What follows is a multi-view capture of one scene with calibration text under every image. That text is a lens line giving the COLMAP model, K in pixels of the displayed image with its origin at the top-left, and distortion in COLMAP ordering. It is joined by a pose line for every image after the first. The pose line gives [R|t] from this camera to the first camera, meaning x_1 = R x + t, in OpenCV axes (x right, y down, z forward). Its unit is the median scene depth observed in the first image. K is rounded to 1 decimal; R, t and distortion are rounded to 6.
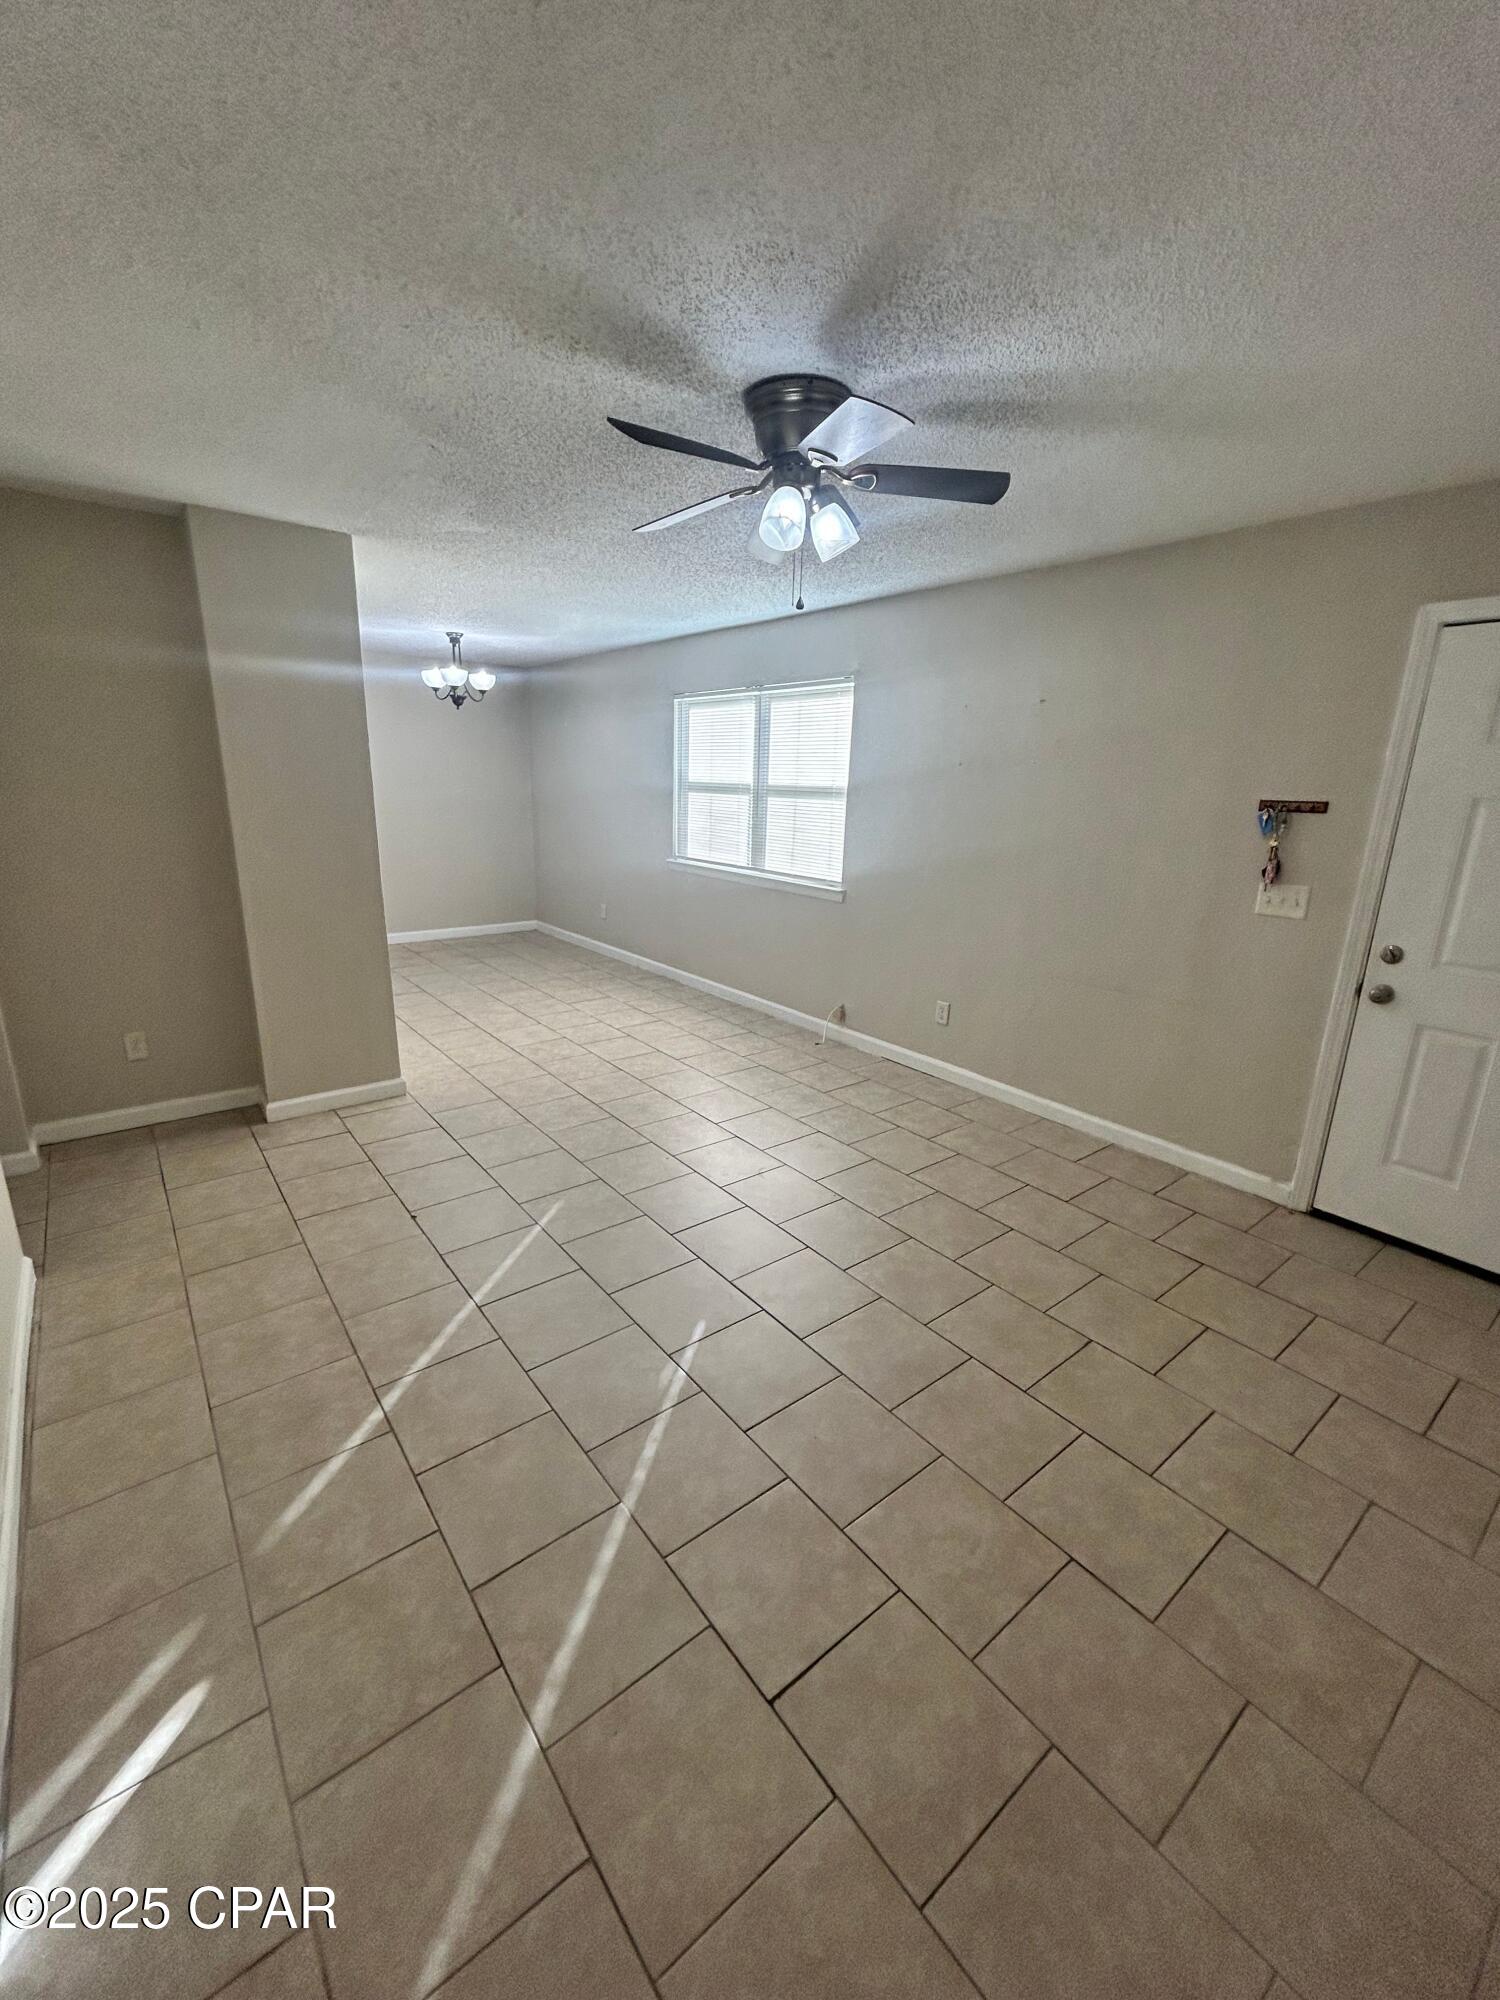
lens RADIAL K [[815.1, 0, 752.7], [0, 815.1, 998.2], [0, 0, 1]] dist [0.002983, -0.000412]
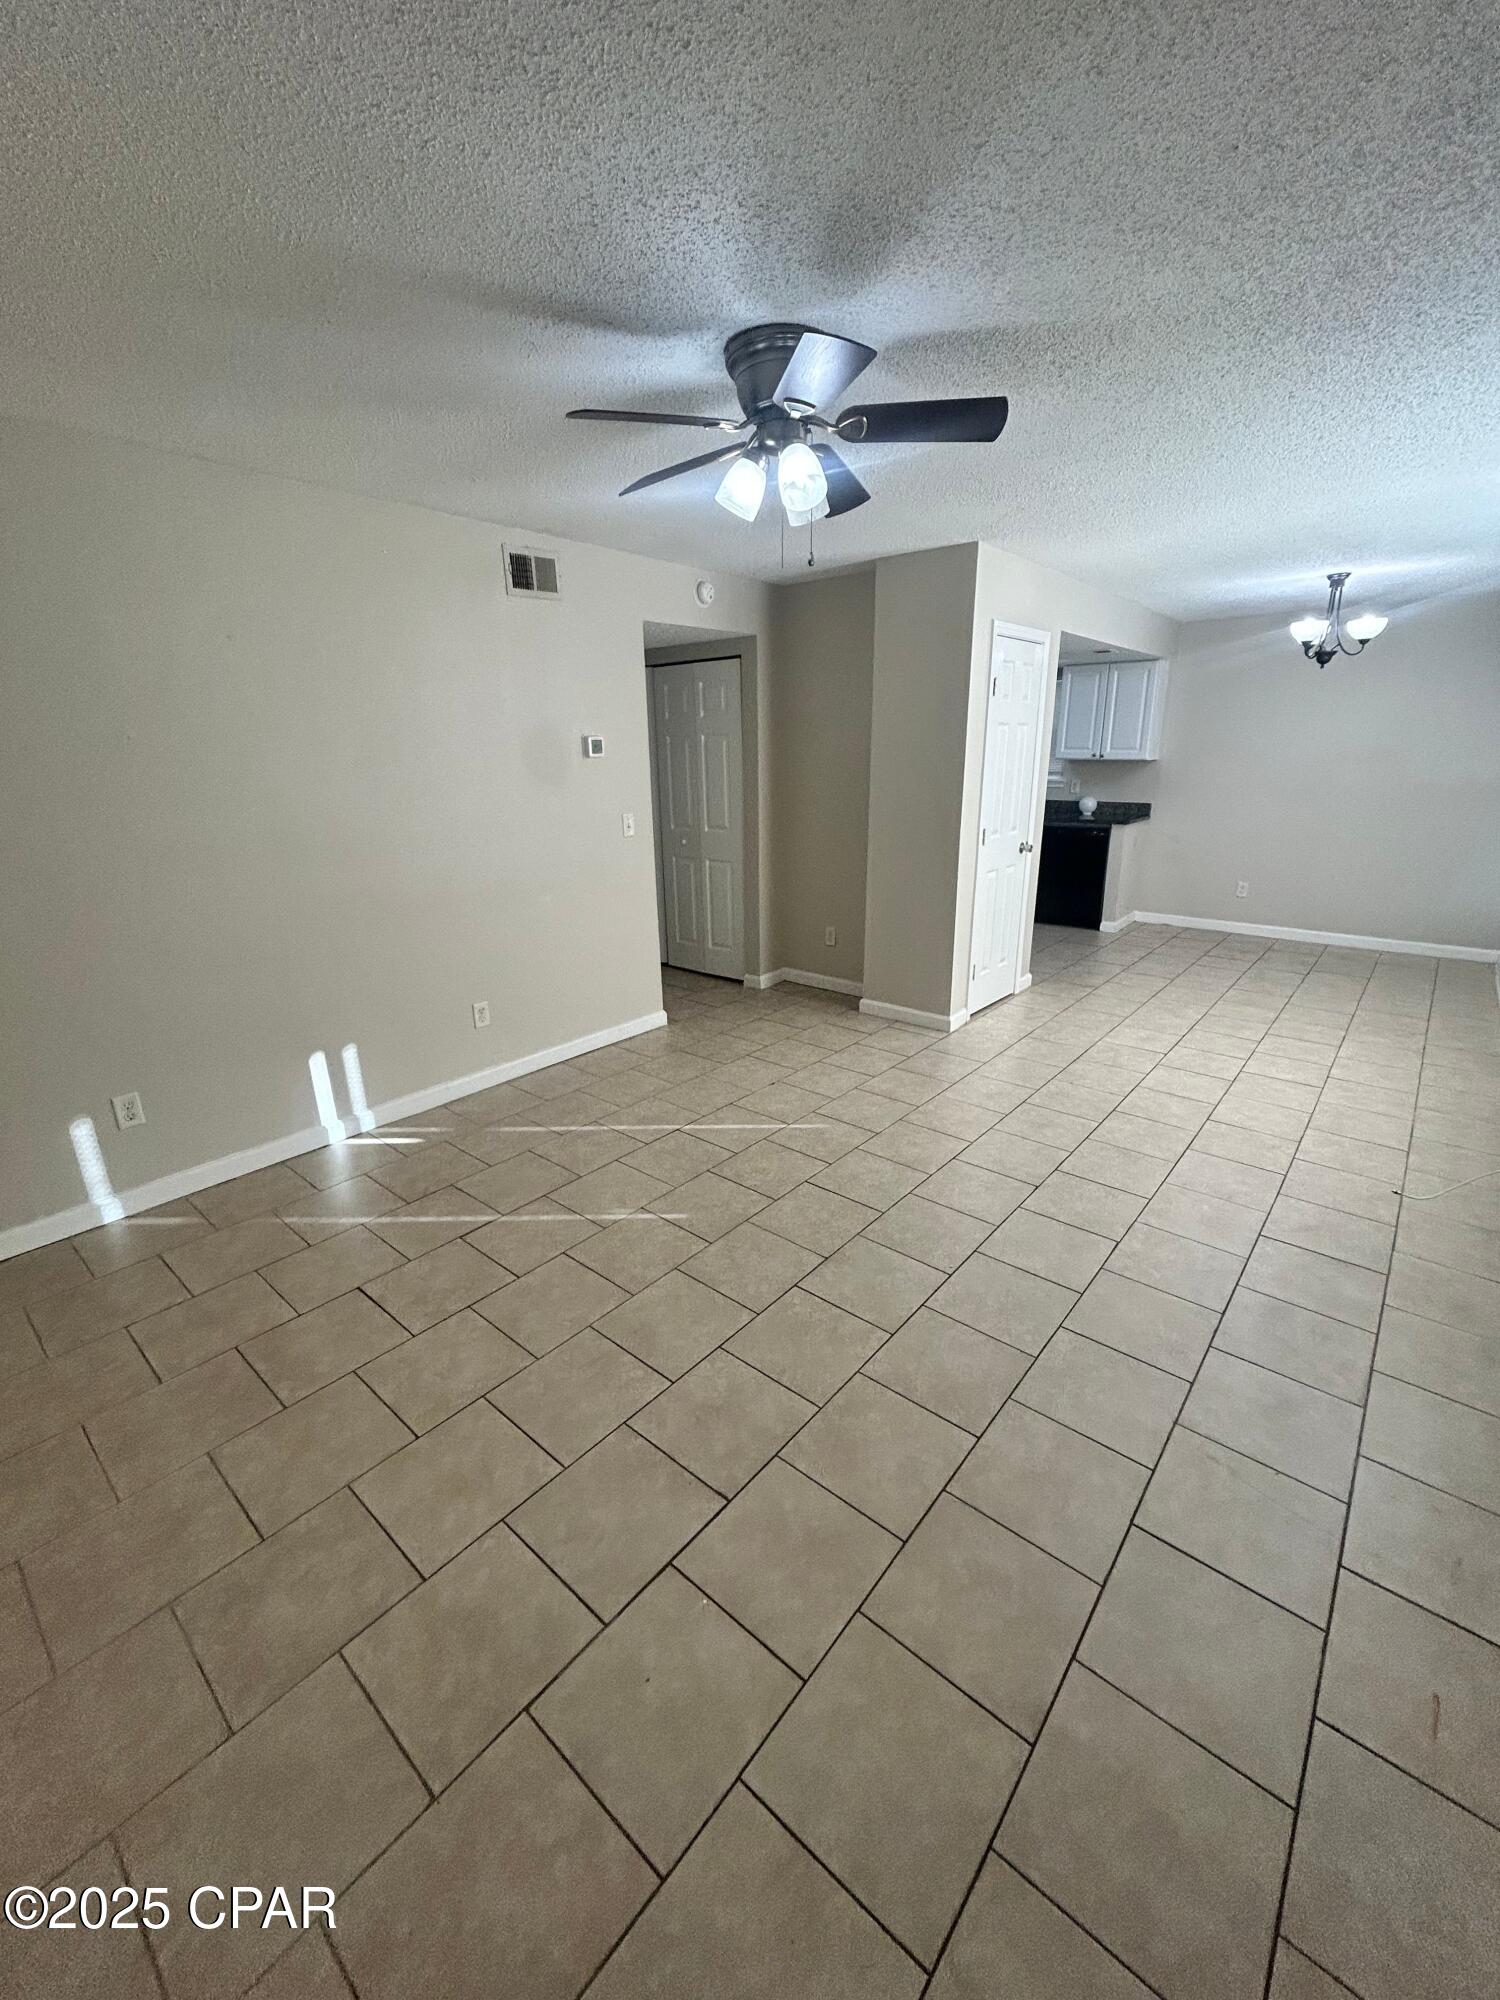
lens RADIAL K [[815.1, 0, 757.4], [0, 815.1, 1001.3], [0, 0, 1]] dist [0.002983, -0.000412]
pose [[0.201757, 0.267883, -0.942090, 0.661821], [-0.242288, 0.945625, 0.217000, -0.119930], [0.948995, 0.184476, 0.255691, 0.495630]]
